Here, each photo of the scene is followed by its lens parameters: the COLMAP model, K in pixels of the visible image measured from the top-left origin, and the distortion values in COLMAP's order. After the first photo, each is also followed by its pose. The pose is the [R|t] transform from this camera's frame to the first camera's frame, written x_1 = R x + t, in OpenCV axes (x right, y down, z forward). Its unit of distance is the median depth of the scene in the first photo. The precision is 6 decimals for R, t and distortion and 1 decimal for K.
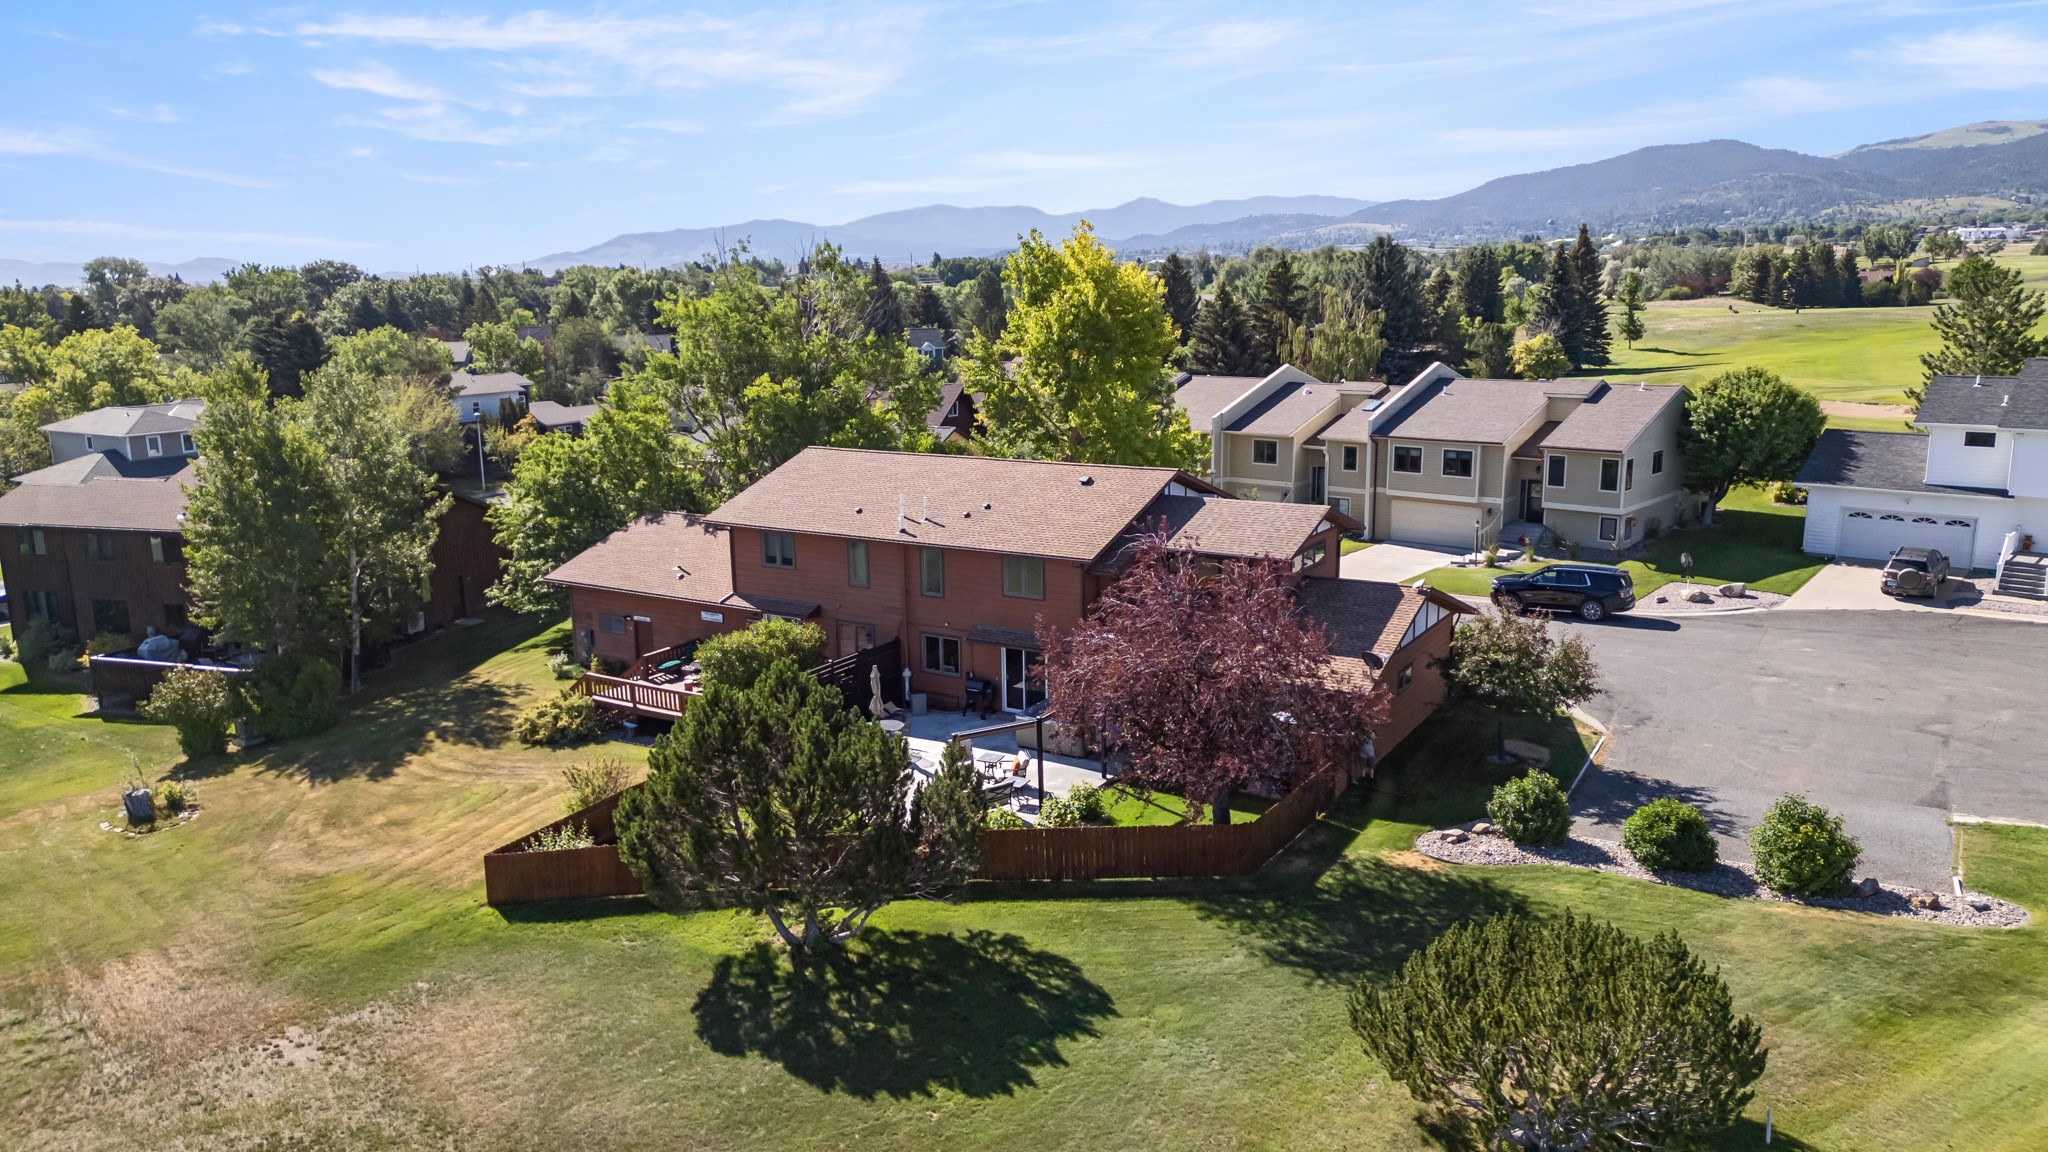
lens RADIAL K [[1426.9, 0, 1017.3], [0, 1426.9, 576.1], [0, 0, 1]] dist [0.085798, -0.081186]
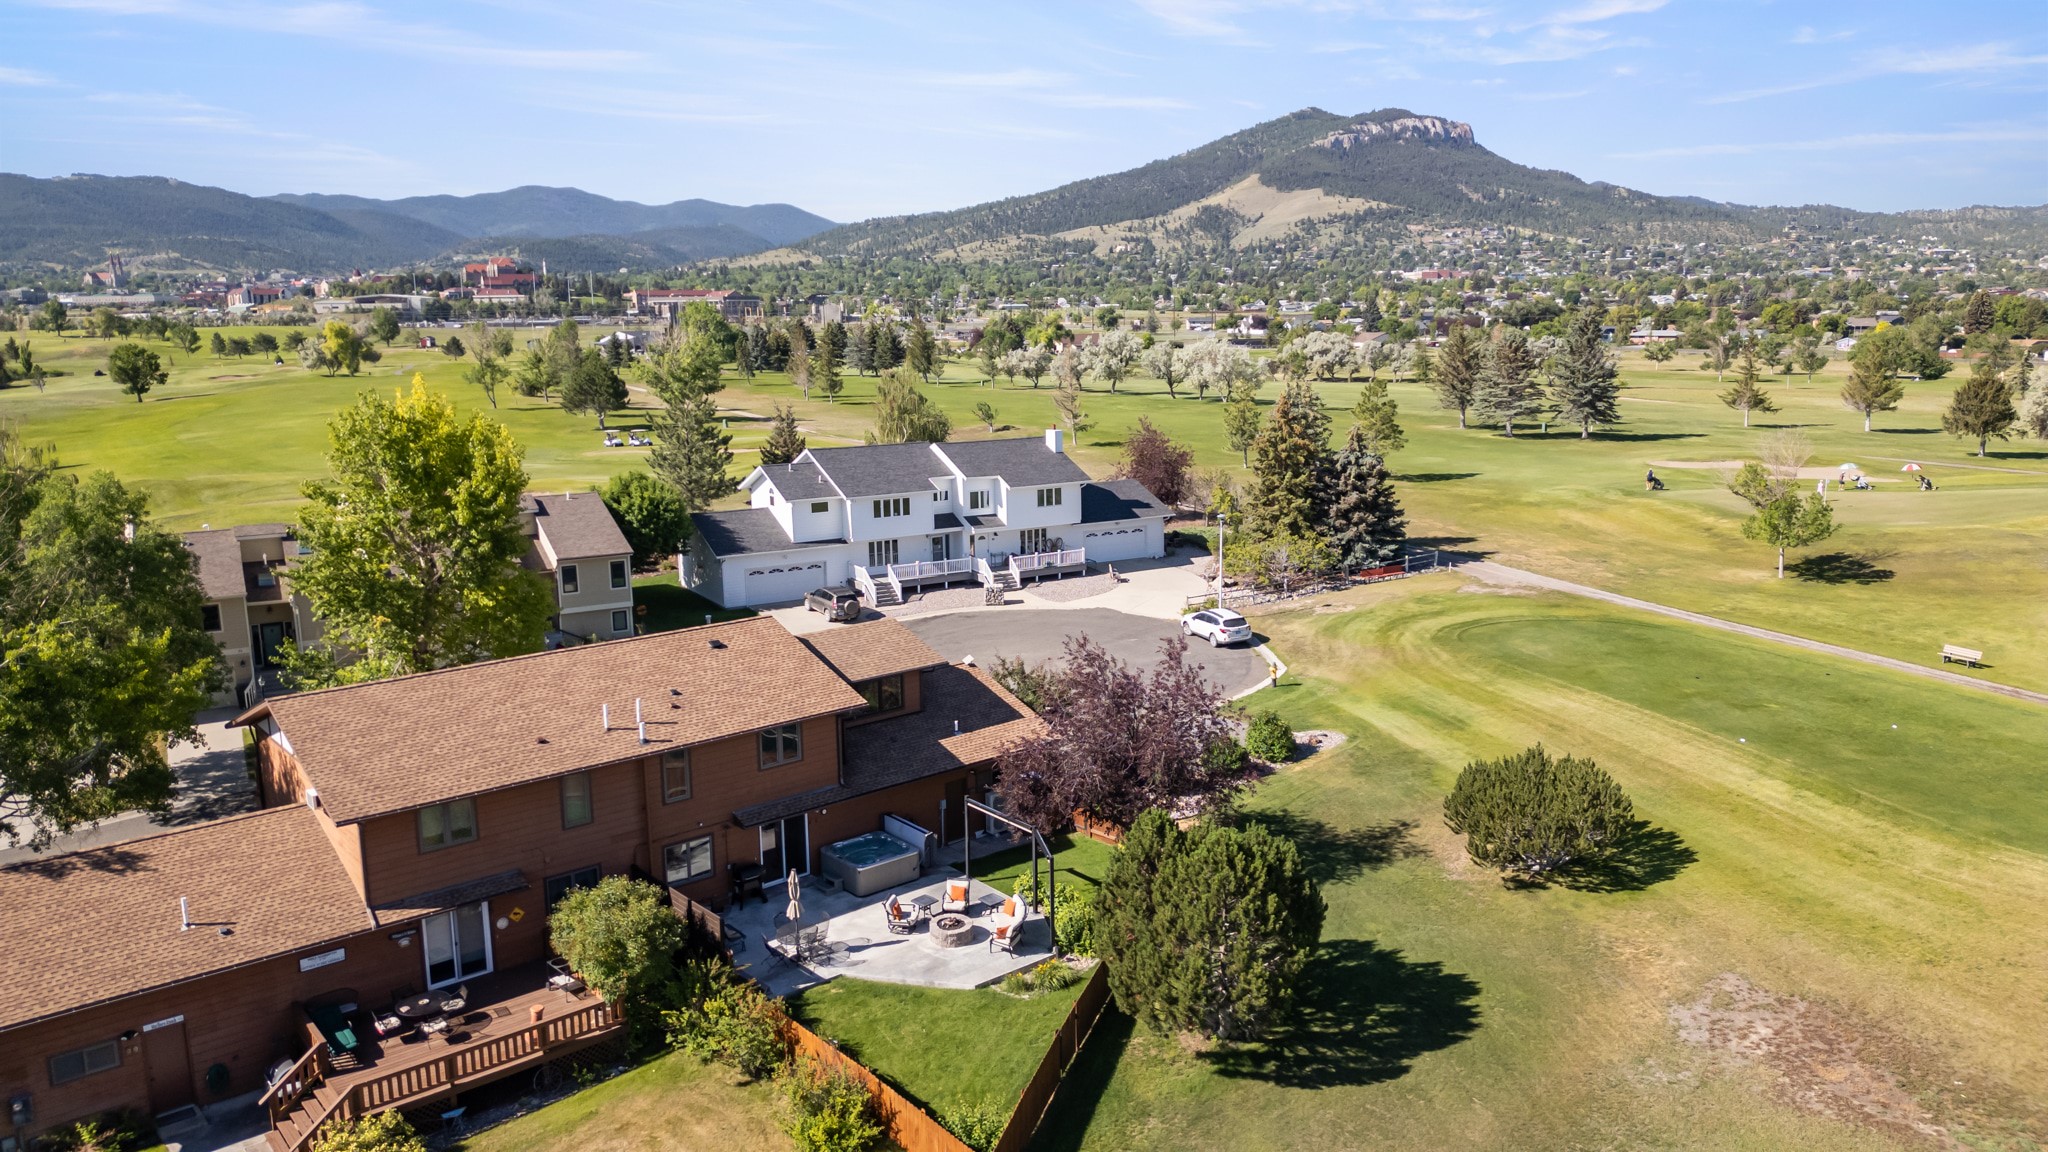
lens RADIAL K [[1430.5, 0, 1017.3], [0, 1430.5, 571.1], [0, 0, 1]] dist [0.106829, -0.122210]
pose [[0.319193, -0.161481, 0.933831, -0.776052], [0.209184, 0.973077, 0.096766, -0.162050], [-0.924315, 0.164455, 0.344378, 0.426405]]
